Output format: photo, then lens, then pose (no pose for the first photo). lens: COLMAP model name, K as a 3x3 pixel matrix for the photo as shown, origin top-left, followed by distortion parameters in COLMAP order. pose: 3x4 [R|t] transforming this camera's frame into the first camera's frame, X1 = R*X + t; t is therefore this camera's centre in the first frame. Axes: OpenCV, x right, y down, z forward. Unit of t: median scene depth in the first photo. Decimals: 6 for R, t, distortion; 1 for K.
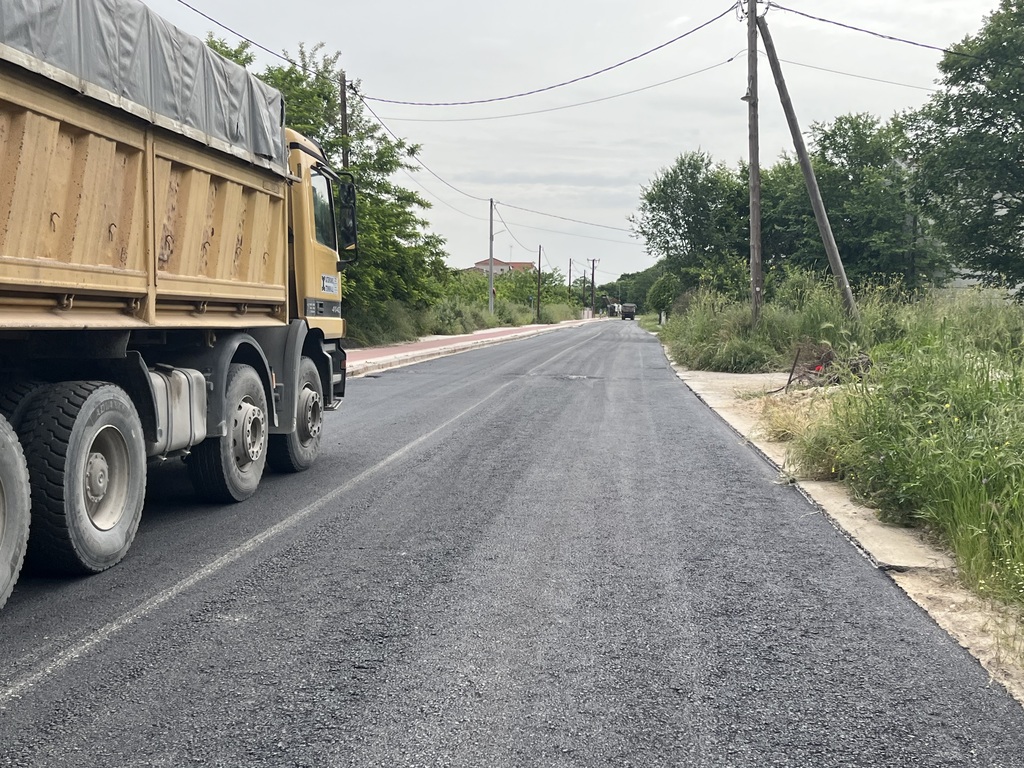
lens RADIAL K [[1144.7, 0, 511.2], [0, 1144.7, 407.1], [0, 0, 1]] dist [0.022391, -0.033485]
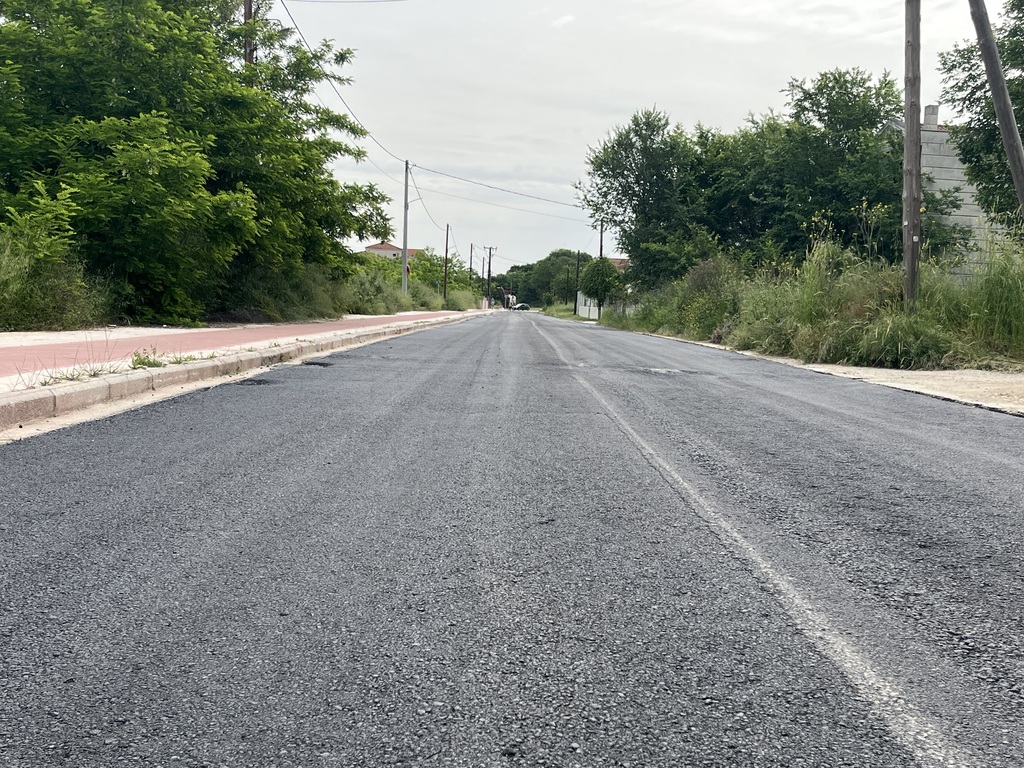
lens RADIAL K [[1152.2, 0, 495.8], [0, 1152.2, 385.9], [0, 0, 1]] dist [0.057547, -0.016103]
pose [[0.995594, 0.017559, 0.092113, -0.032962], [-0.016381, 0.999774, -0.013525, -0.003521], [-0.092329, 0.011956, 0.995657, 0.161215]]
